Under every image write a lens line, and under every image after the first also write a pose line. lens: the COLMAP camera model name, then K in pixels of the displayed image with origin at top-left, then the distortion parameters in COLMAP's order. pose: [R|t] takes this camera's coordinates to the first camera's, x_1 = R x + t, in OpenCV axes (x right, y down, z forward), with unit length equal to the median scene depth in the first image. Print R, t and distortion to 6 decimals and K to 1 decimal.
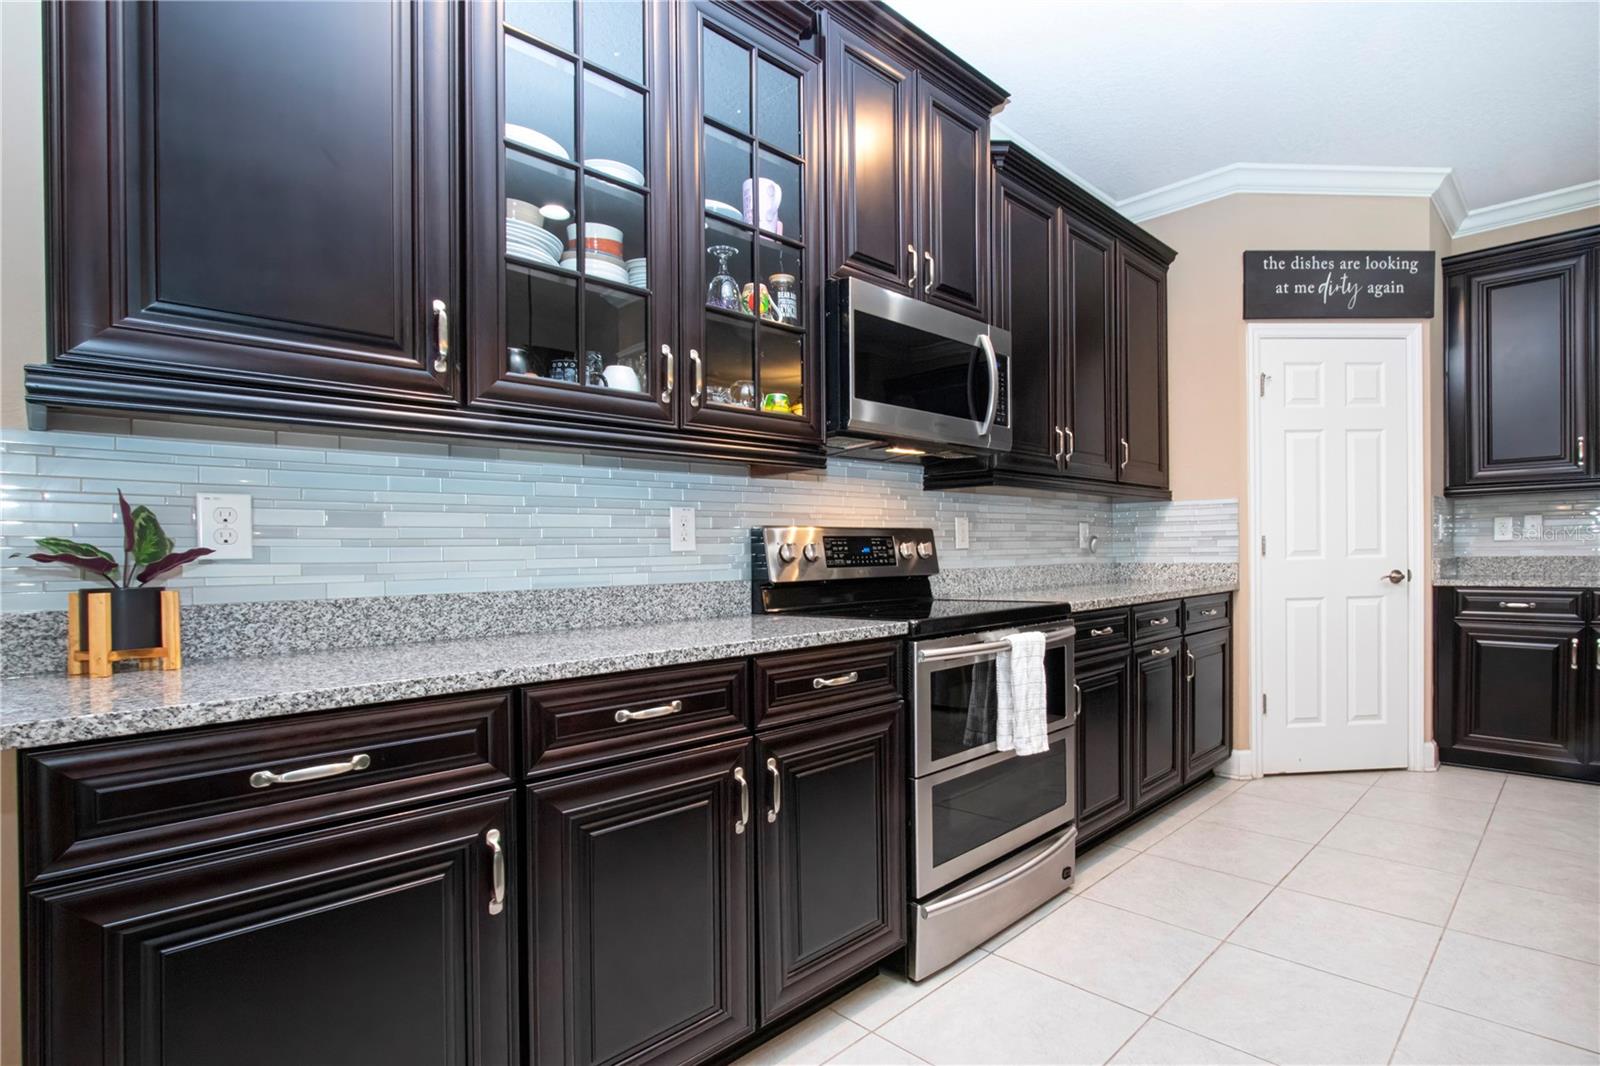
lens RADIAL K [[798.0, 0, 923.8], [0, 798.0, 553.1], [0, 0, 1]] dist [-0.003615, -0.003829]
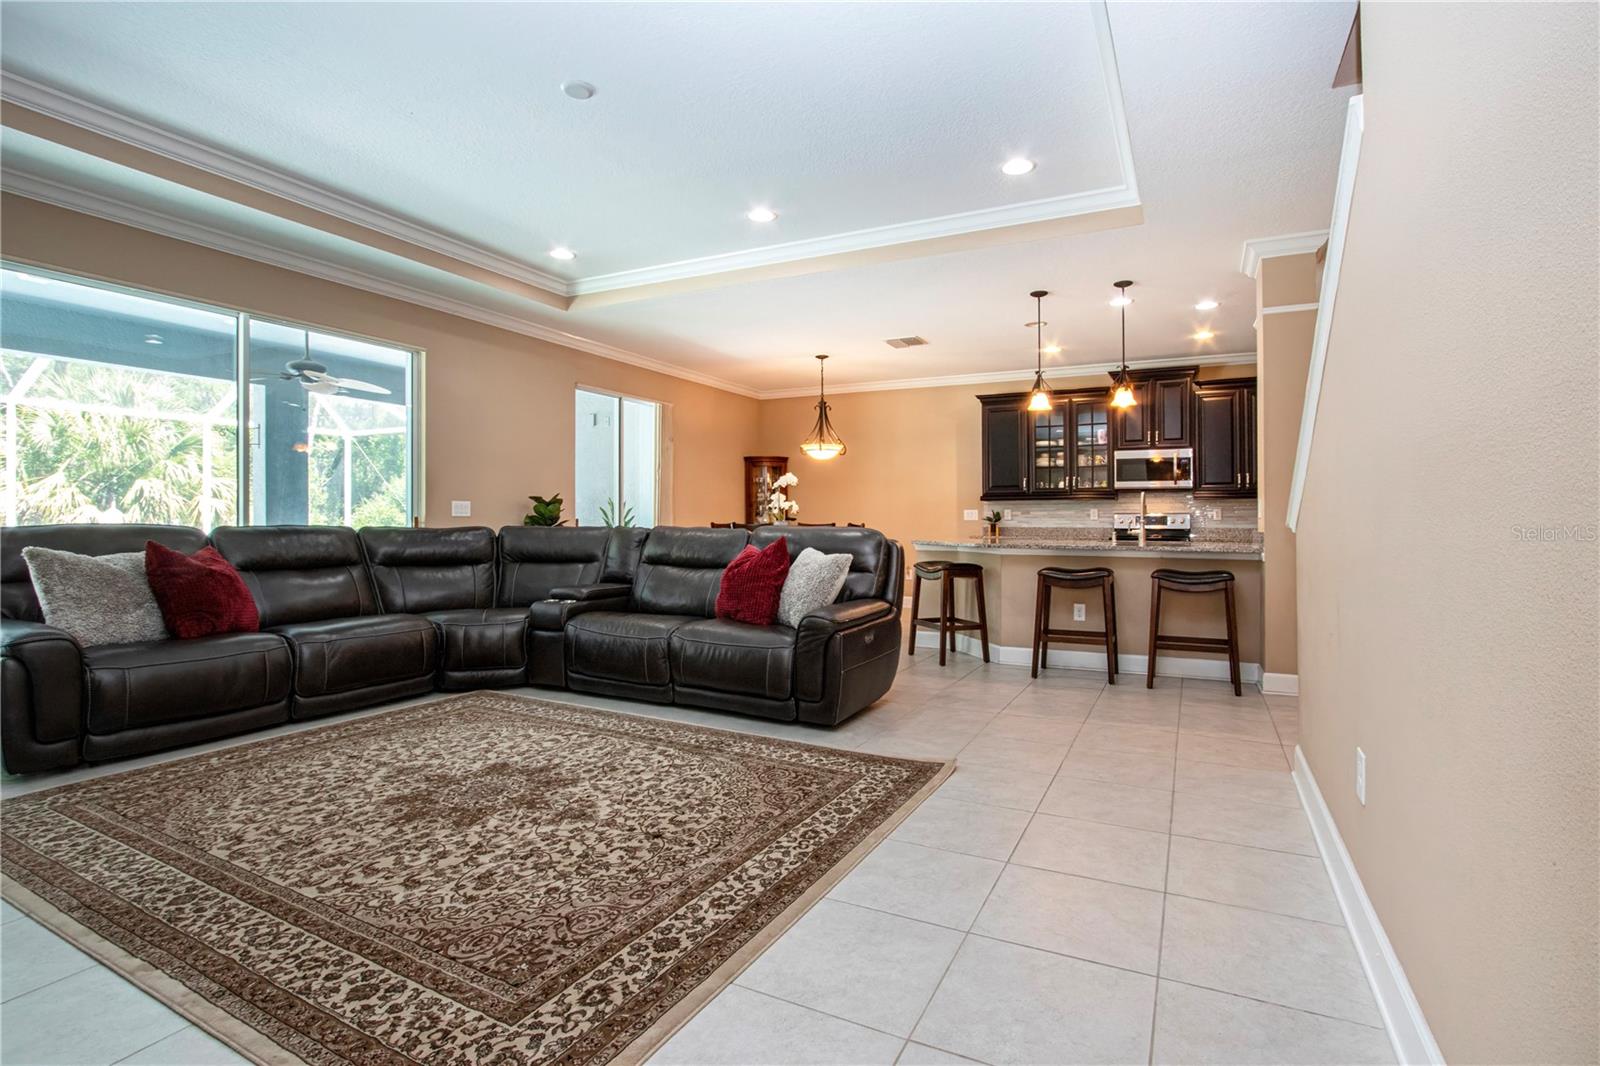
lens RADIAL K [[772.2, 0, 814.7], [0, 772.2, 532.1], [0, 0, 1]] dist [-0.019214, 0.000961]
pose [[0.252543, 0.033409, -0.967009, 2.130356], [-0.009439, 0.999441, 0.032064, -0.034814], [0.967540, 0.001029, 0.252717, -0.927926]]
